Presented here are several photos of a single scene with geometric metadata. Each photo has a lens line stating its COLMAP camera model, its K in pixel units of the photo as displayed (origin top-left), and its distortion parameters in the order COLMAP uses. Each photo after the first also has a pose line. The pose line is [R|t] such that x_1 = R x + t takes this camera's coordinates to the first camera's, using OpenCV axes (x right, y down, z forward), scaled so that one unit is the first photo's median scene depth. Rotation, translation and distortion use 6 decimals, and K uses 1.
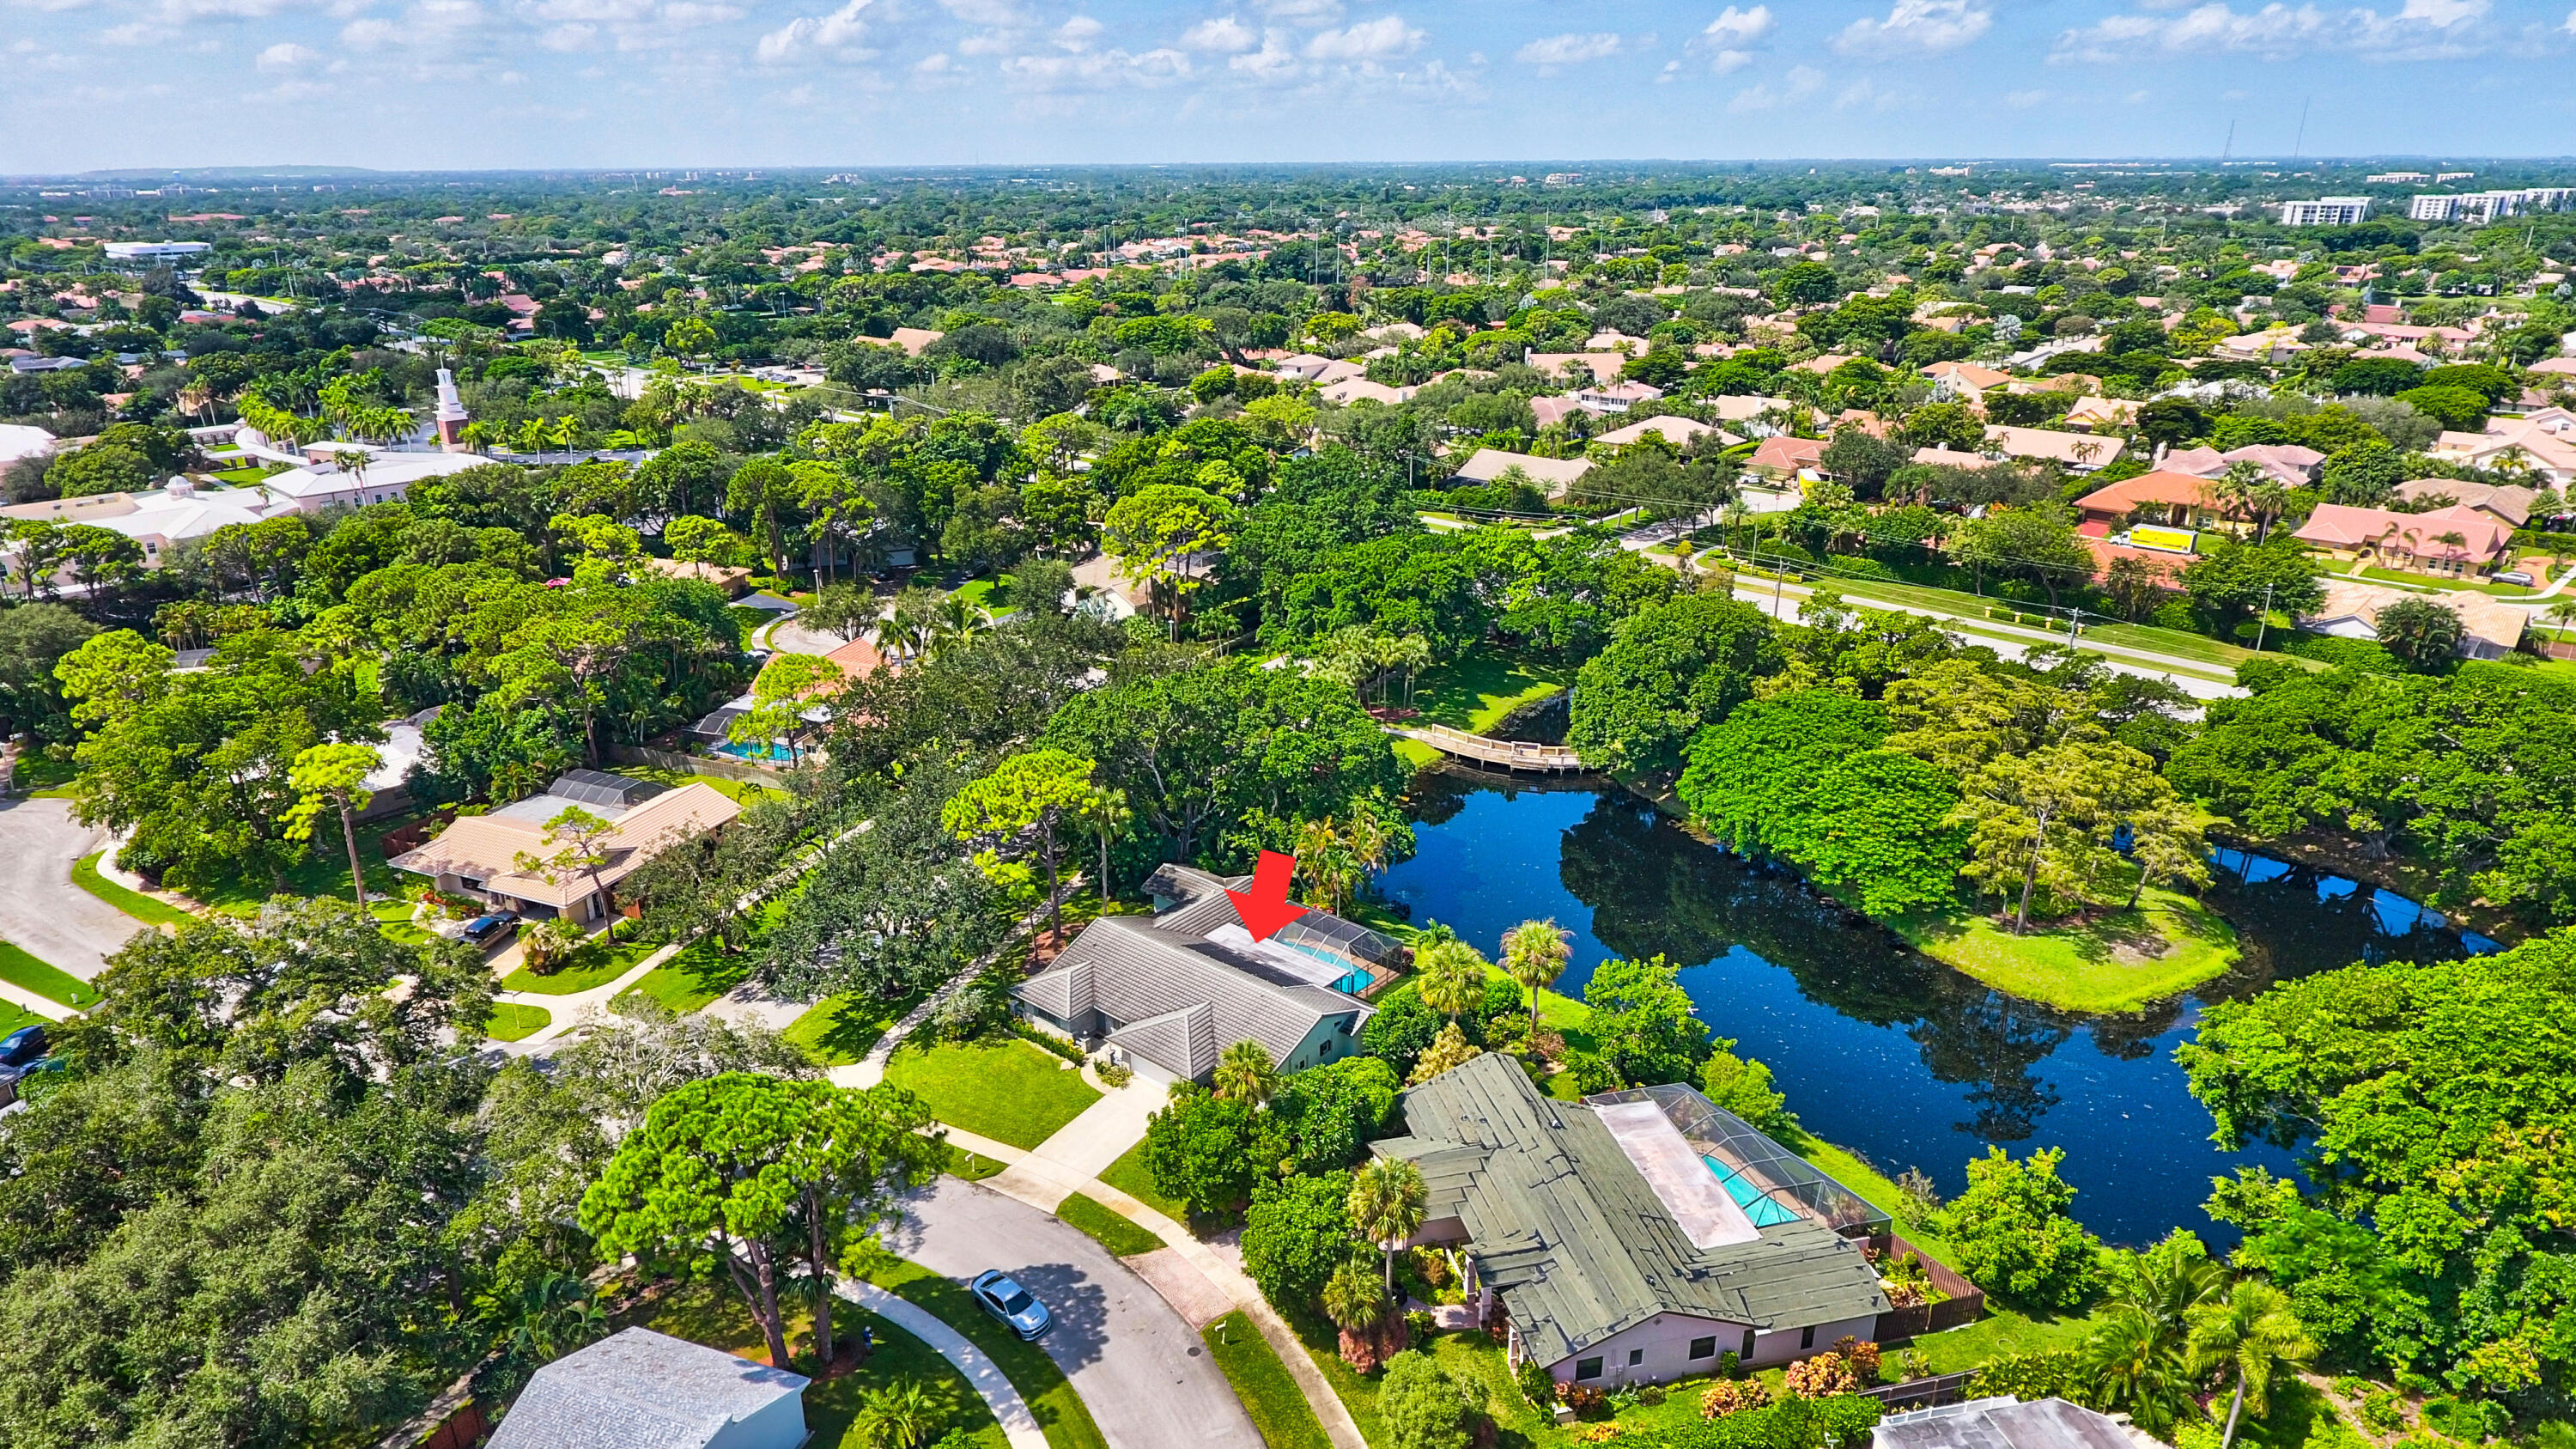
lens RADIAL K [[1519.0, 0, 1258.3], [0, 1519.0, 724.5], [0, 0, 1]] dist [-0.003071, 0.000064]
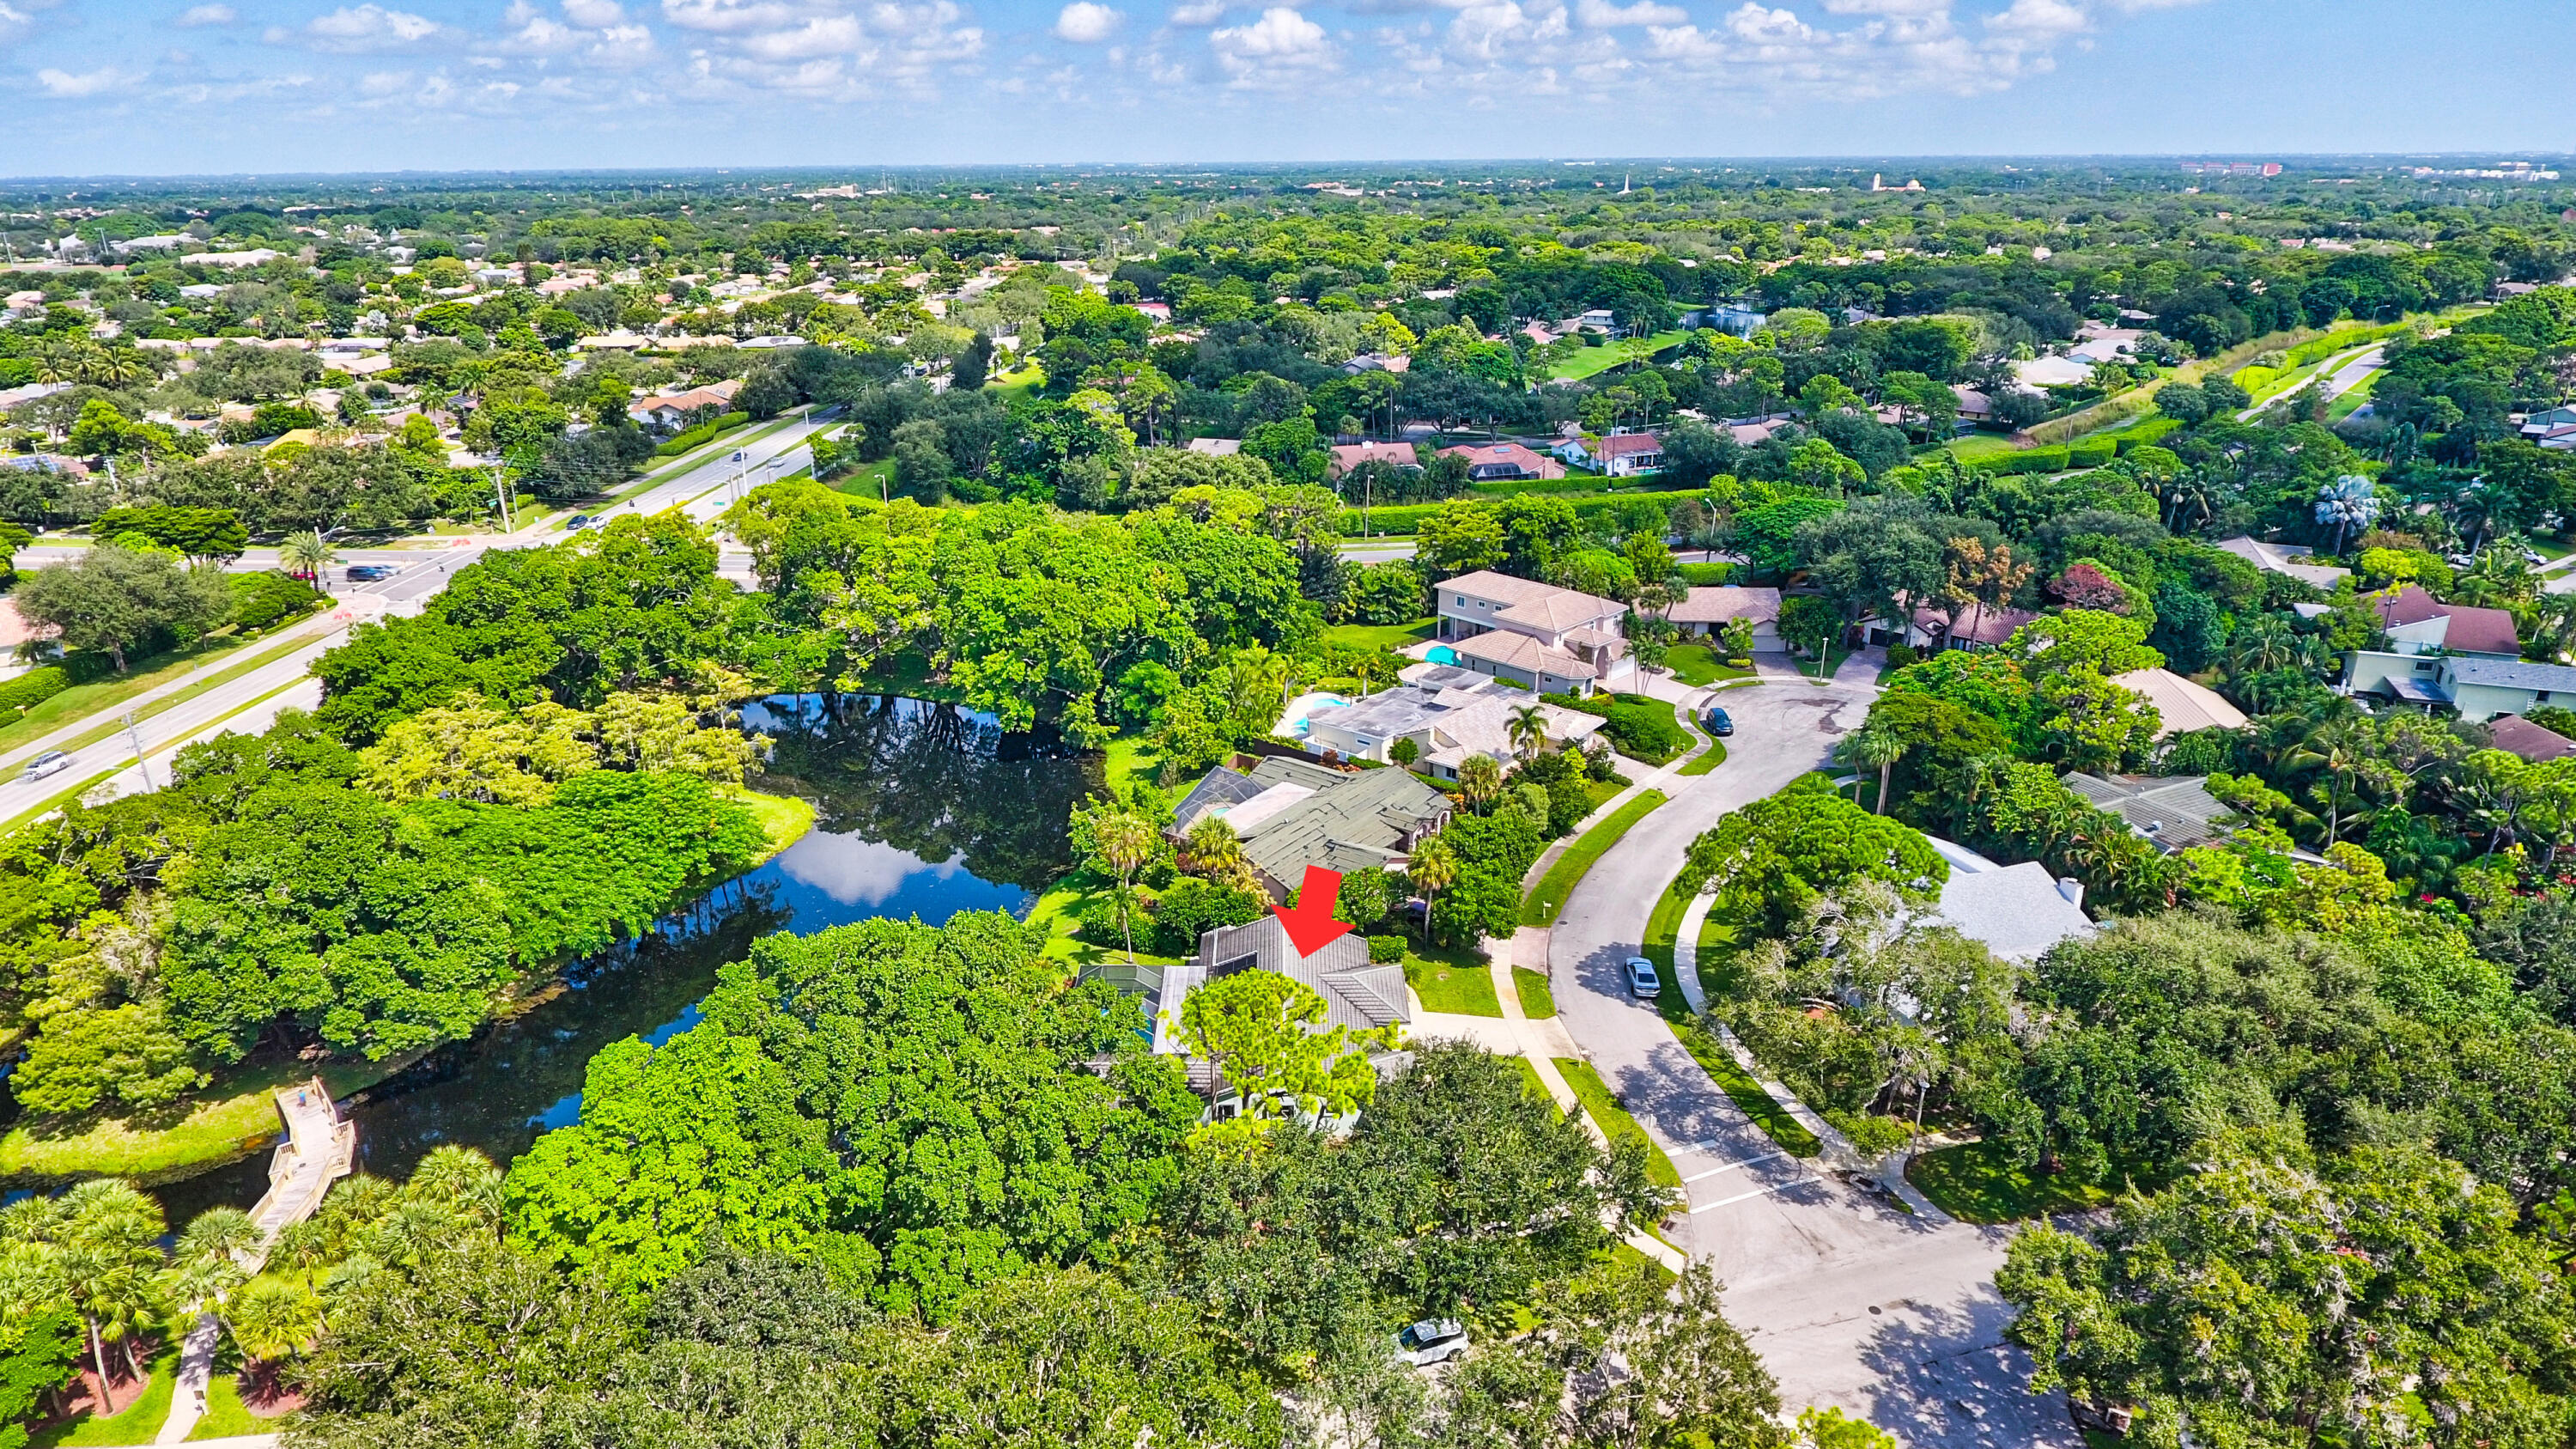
lens RADIAL K [[1531.6, 0, 1258.4], [0, 1531.6, 693.8], [0, 0, 1]] dist [-0.002337, 0.000071]
pose [[-0.636959, -0.243494, 0.731433, -0.711826], [0.283248, 0.808518, 0.515819, -0.514237], [-0.716975, 0.535732, -0.446024, 1.367874]]
